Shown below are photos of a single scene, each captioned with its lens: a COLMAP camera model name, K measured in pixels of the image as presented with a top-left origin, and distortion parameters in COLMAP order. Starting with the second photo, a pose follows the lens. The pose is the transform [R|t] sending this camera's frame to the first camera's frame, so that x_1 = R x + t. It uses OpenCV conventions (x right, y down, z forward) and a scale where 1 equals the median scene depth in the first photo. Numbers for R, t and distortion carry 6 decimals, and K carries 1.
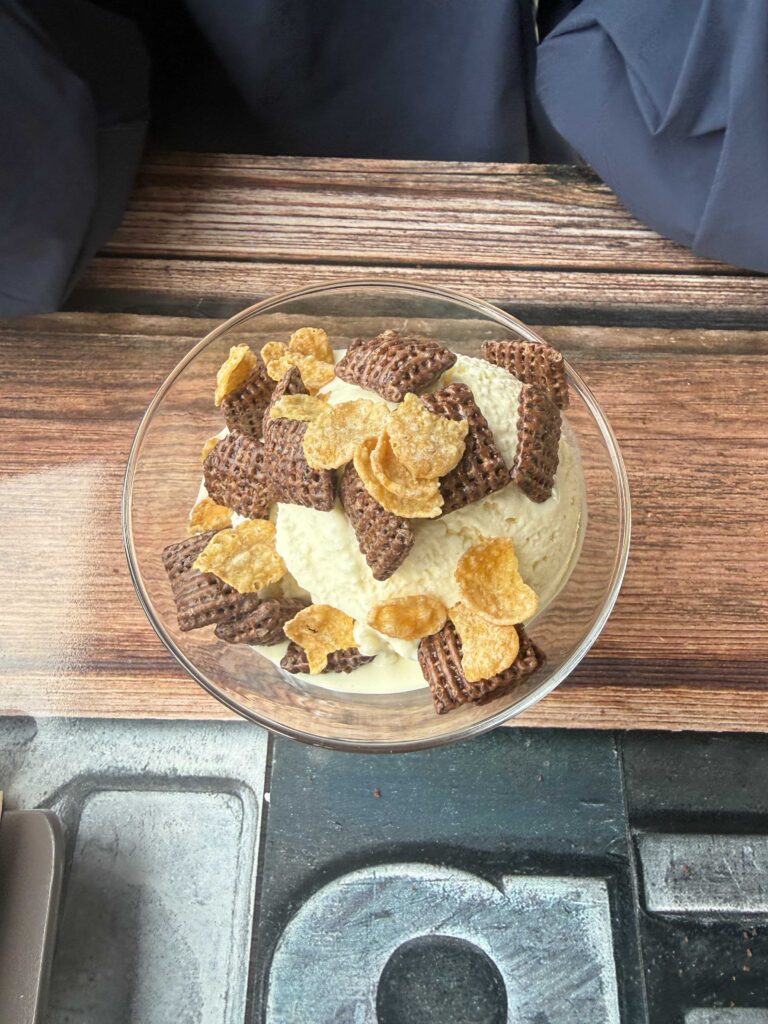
lens RADIAL K [[786.4, 0, 435.0], [0, 786.4, 498.6], [0, 0, 1]] dist [-0.004498, -0.003582]
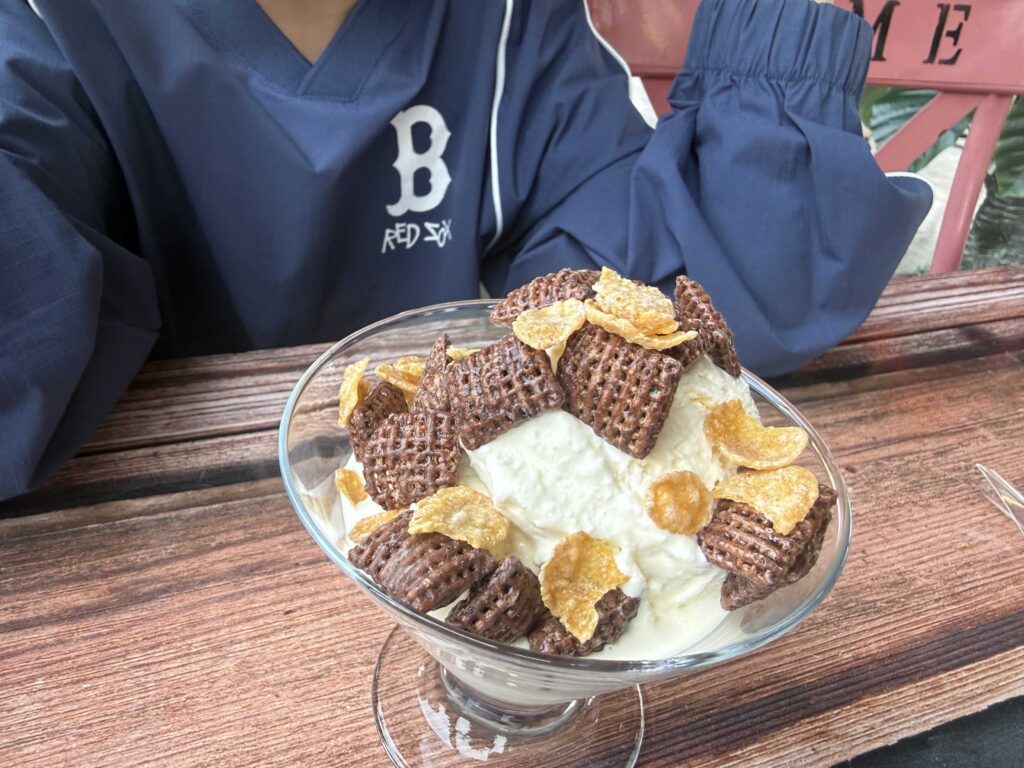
lens RADIAL K [[786.4, 0, 512.0], [0, 786.4, 384.0], [0, 0, 1]] dist [-0.004498, -0.003582]
pose [[0.919441, -0.184628, 0.347190, -0.284457], [0.343926, 0.805616, -0.482388, 0.236676], [-0.190640, 0.562935, 0.804214, 0.161204]]
